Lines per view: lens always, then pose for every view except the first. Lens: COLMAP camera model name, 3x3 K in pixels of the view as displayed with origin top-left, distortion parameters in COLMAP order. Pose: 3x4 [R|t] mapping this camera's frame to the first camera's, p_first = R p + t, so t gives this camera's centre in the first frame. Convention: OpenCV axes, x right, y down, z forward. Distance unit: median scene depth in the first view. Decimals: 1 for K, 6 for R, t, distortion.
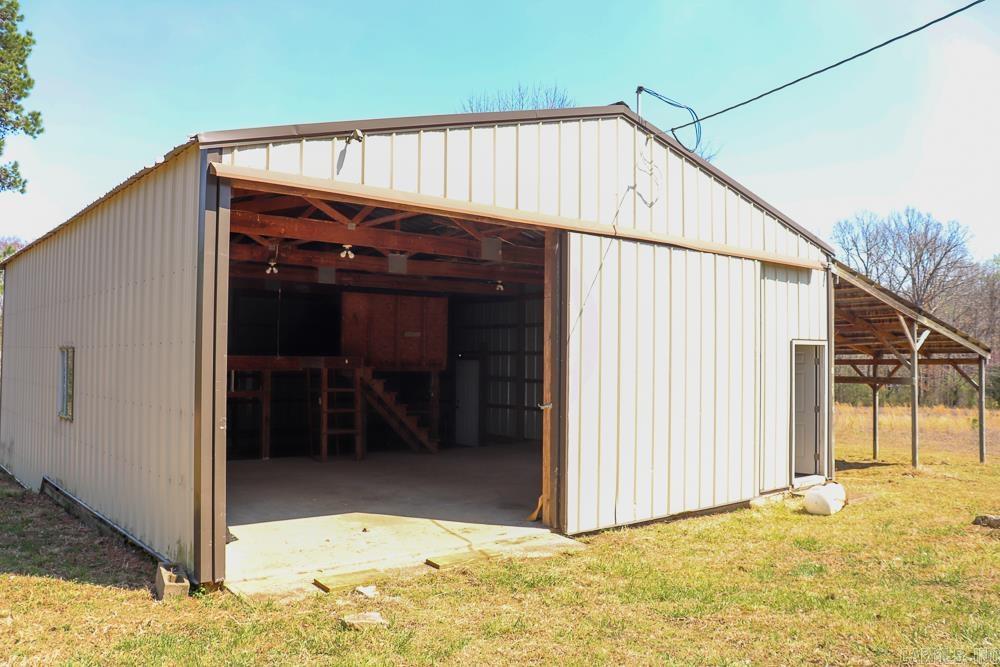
lens RADIAL K [[822.8, 0, 500.0], [0, 822.8, 333.5], [0, 0, 1]] dist [-0.178244, 0.162667]
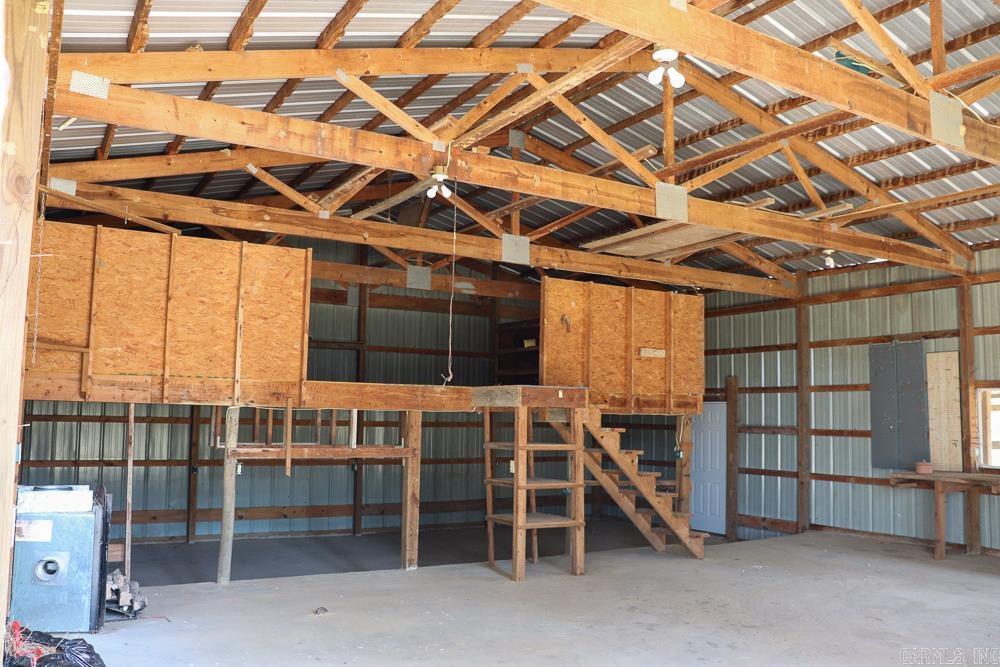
lens RADIAL K [[822.8, 0, 500.0], [0, 822.8, 333.5], [0, 0, 1]] dist [-0.178244, 0.162667]
pose [[0.989148, -0.007358, -0.146735, -0.136490], [-0.002685, 0.997673, -0.068128, 0.028876], [0.146895, 0.067783, 0.986827, 0.417557]]
